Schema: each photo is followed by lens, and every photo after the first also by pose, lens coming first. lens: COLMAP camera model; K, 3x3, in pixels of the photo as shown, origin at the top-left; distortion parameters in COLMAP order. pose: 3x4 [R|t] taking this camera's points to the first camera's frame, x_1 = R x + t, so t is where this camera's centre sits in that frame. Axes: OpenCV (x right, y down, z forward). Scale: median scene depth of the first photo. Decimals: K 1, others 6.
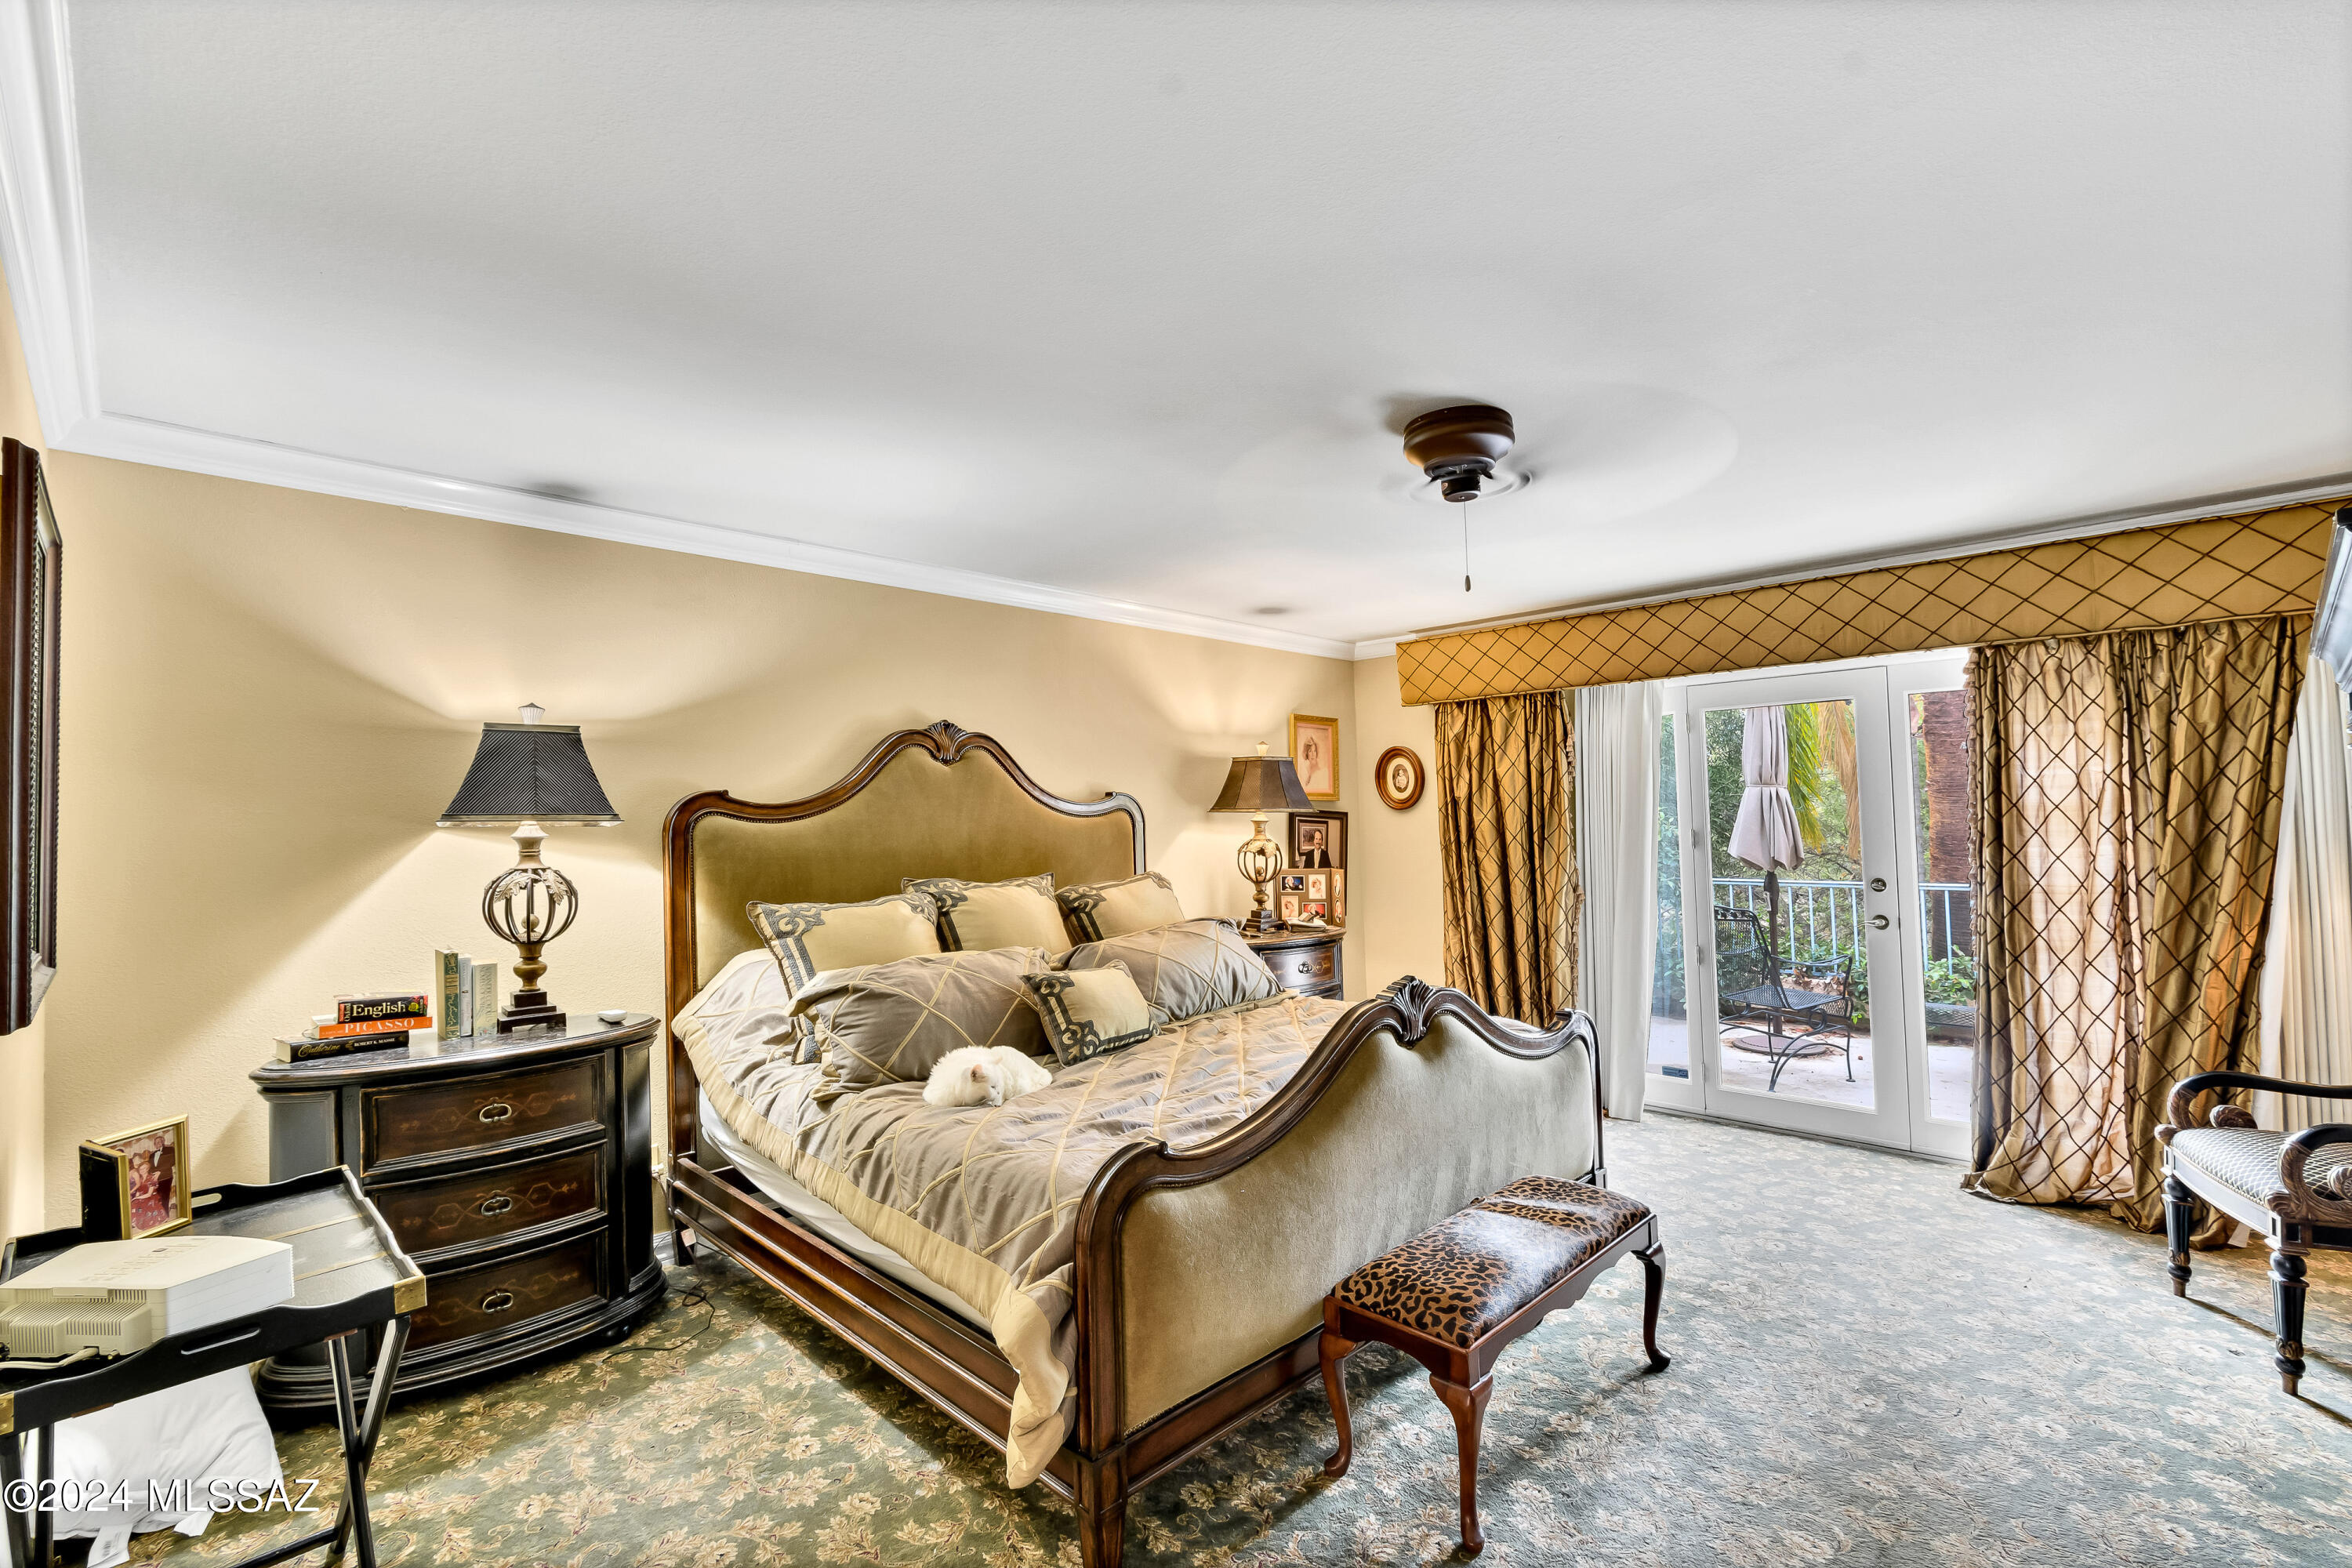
lens RADIAL K [[1081.2, 0, 1198.9], [0, 1081.2, 795.0], [0, 0, 1]] dist [0.005327, -0.000233]
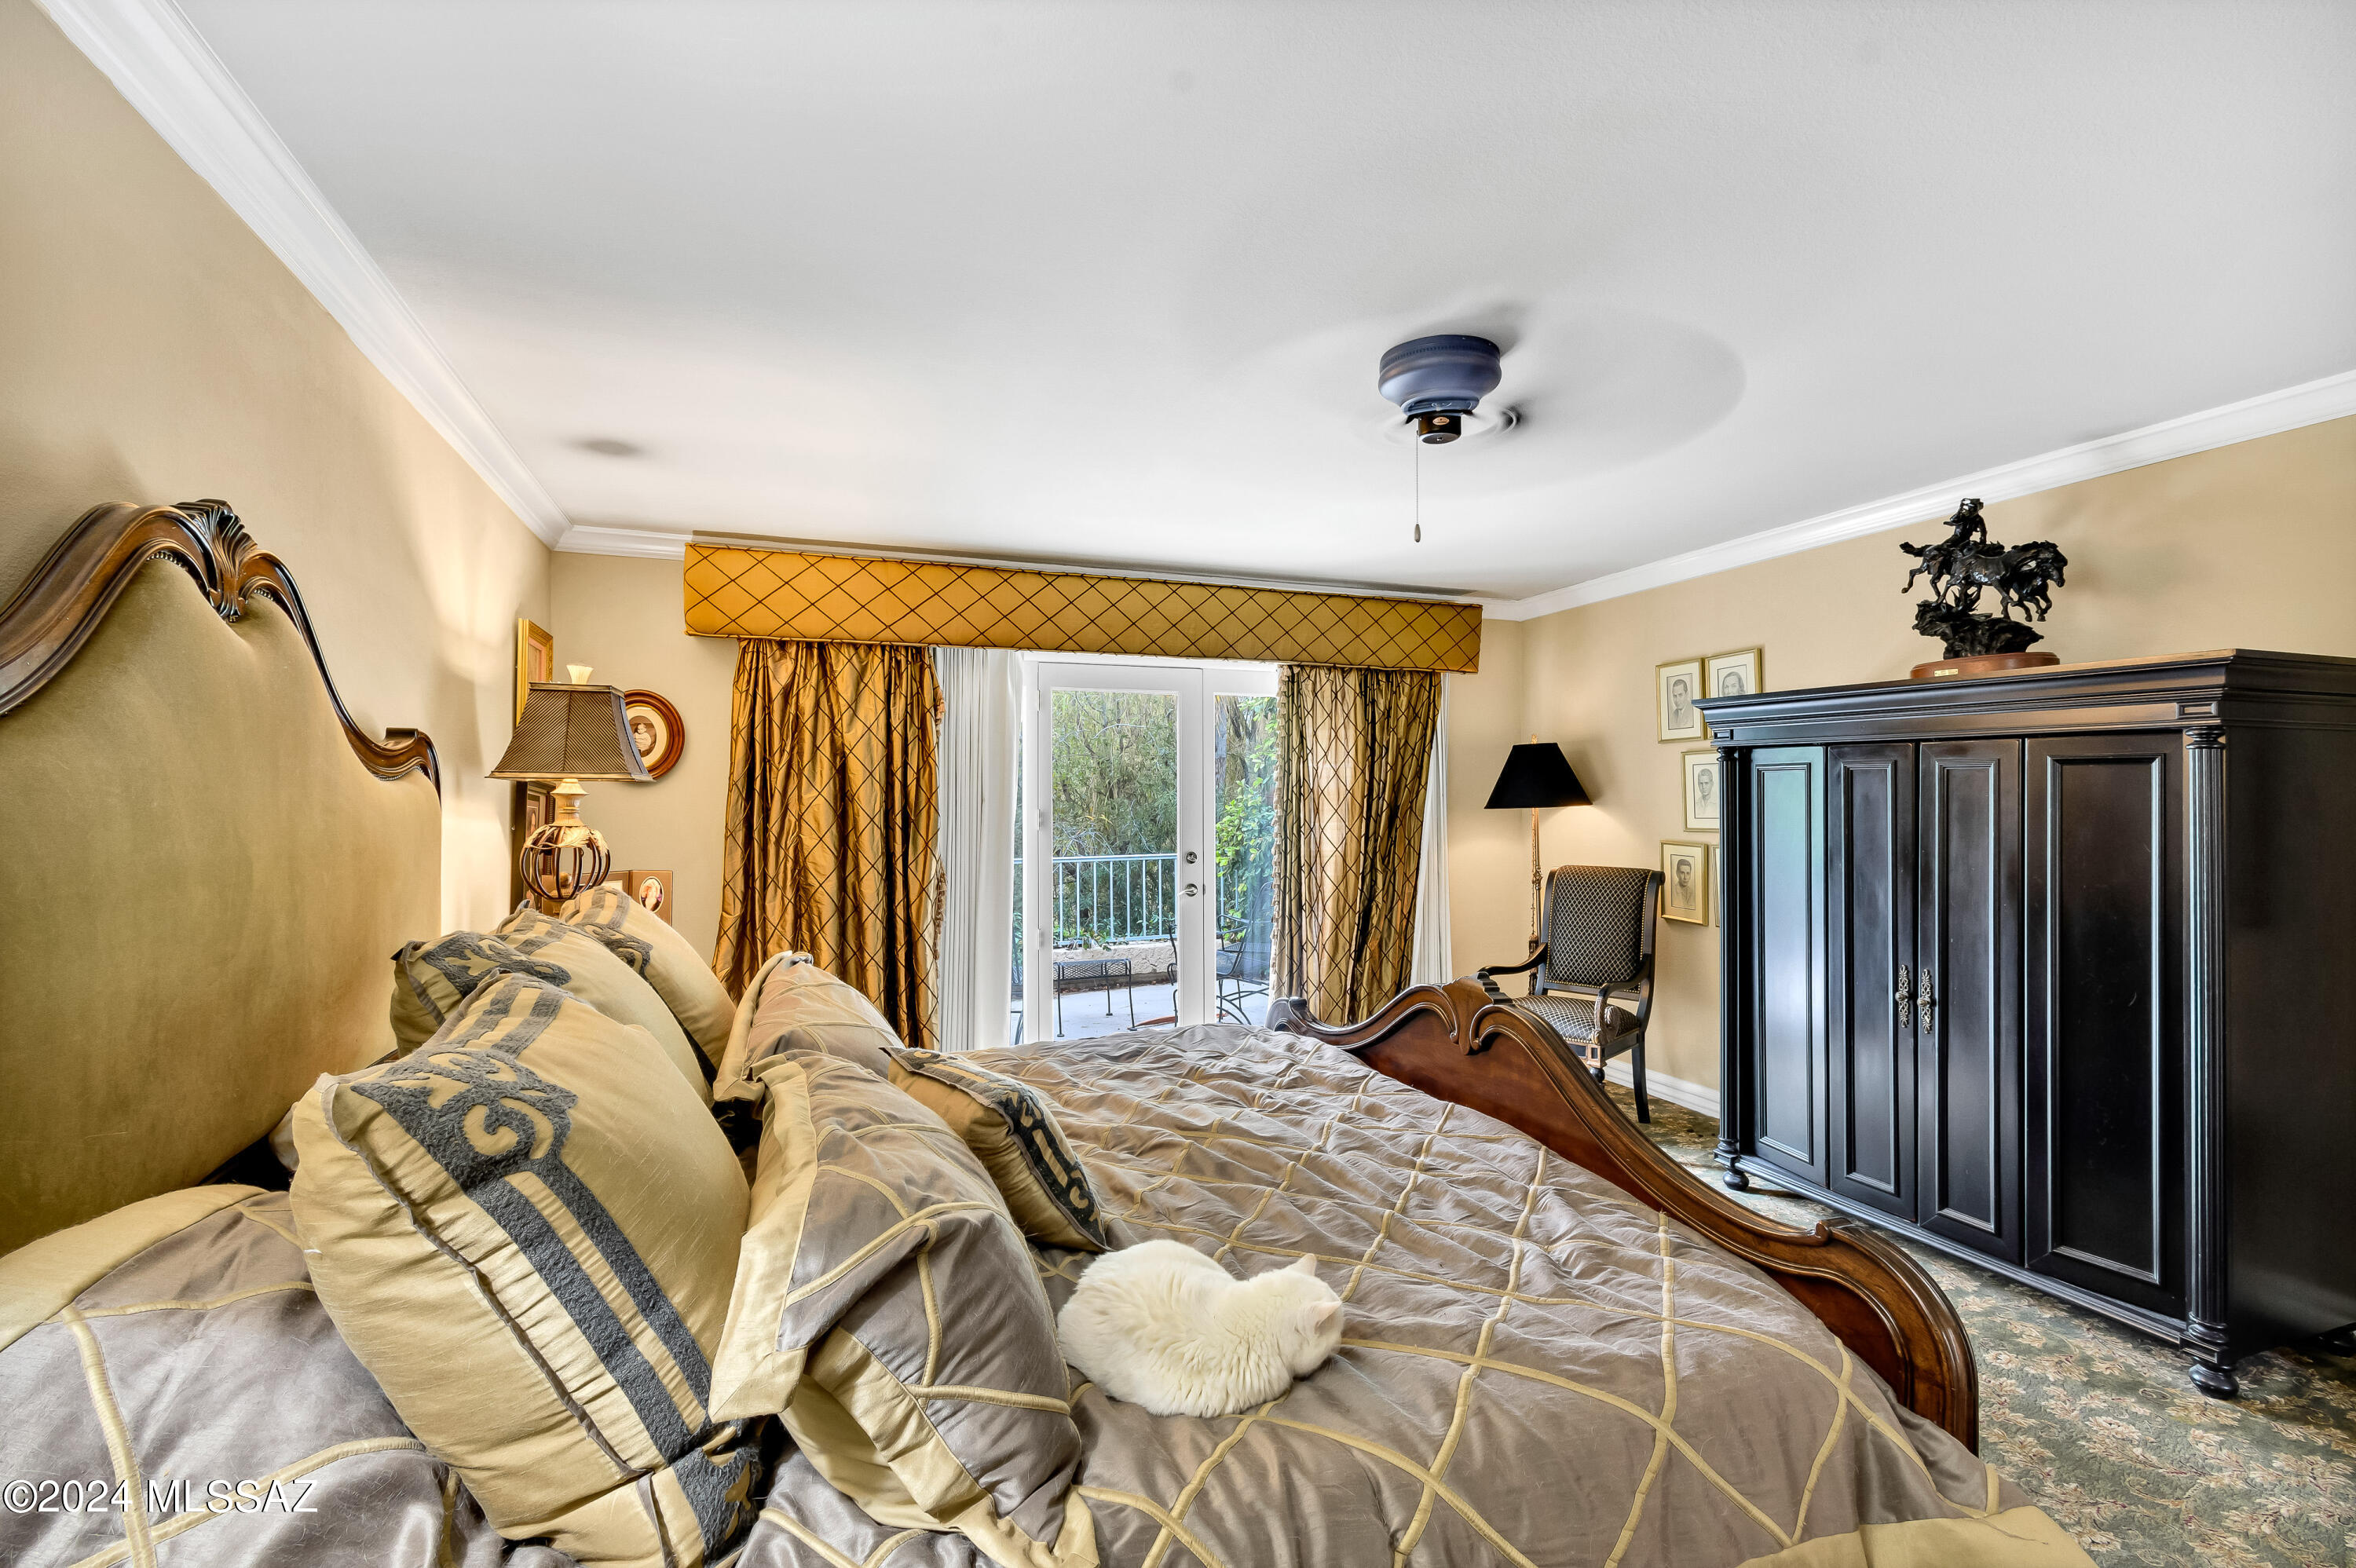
lens RADIAL K [[1082.9, 0, 1193.0], [0, 1082.9, 783.0], [0, 0, 1]] dist [0.005327, -0.000233]
pose [[0.411462, 0.024643, 0.911094, -0.422156], [-0.033629, 0.999364, -0.011843, 0.017451], [-0.910806, -0.025767, 0.412029, 0.525855]]
